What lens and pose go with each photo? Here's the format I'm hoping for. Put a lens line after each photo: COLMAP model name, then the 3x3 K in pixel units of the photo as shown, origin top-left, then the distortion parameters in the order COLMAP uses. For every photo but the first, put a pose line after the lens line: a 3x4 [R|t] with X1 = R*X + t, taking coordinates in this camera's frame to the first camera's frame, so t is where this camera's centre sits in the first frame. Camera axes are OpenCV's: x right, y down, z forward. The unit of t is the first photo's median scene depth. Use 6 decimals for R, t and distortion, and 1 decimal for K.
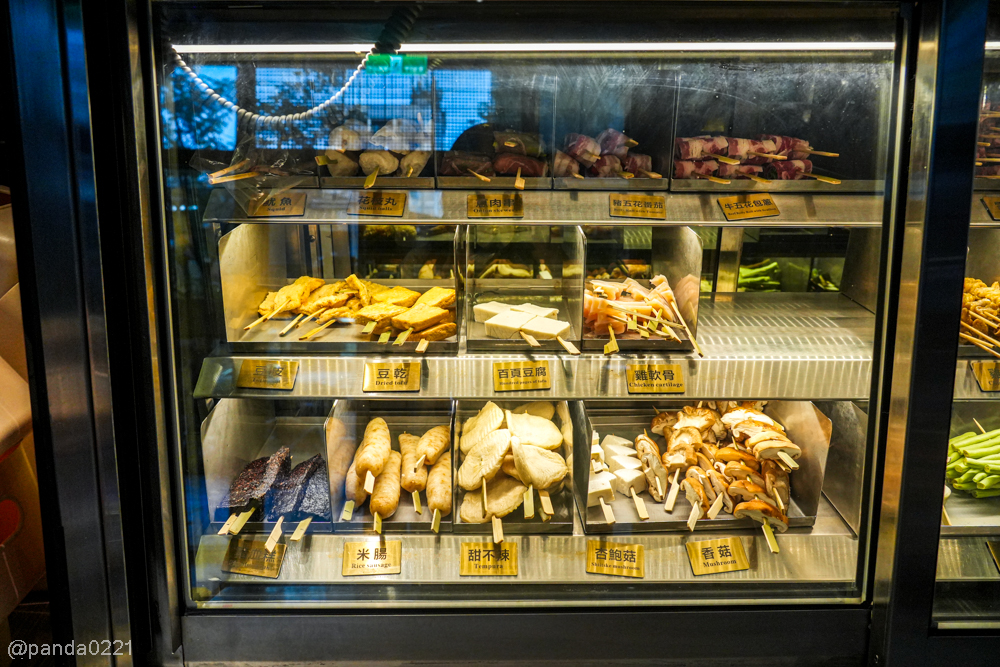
lens RADIAL K [[738.9, 0, 500.0], [0, 738.9, 333.5], [0, 0, 1]] dist [0.002699, 0.001031]
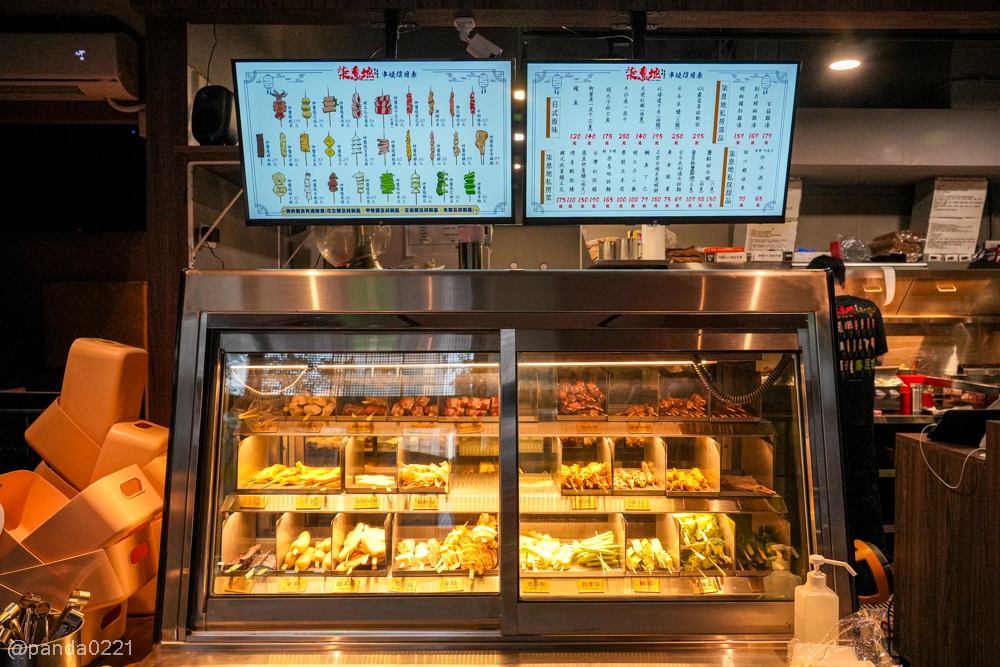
lens RADIAL K [[757.7, 0, 500.0], [0, 757.7, 333.5], [0, 0, 1]] dist [0.003518, -0.000257]
pose [[0.999981, -0.002428, -0.005618, 0.433772], [0.000535, 0.949109, -0.314948, 0.285855], [0.006097, 0.314939, 0.949092, -1.304612]]
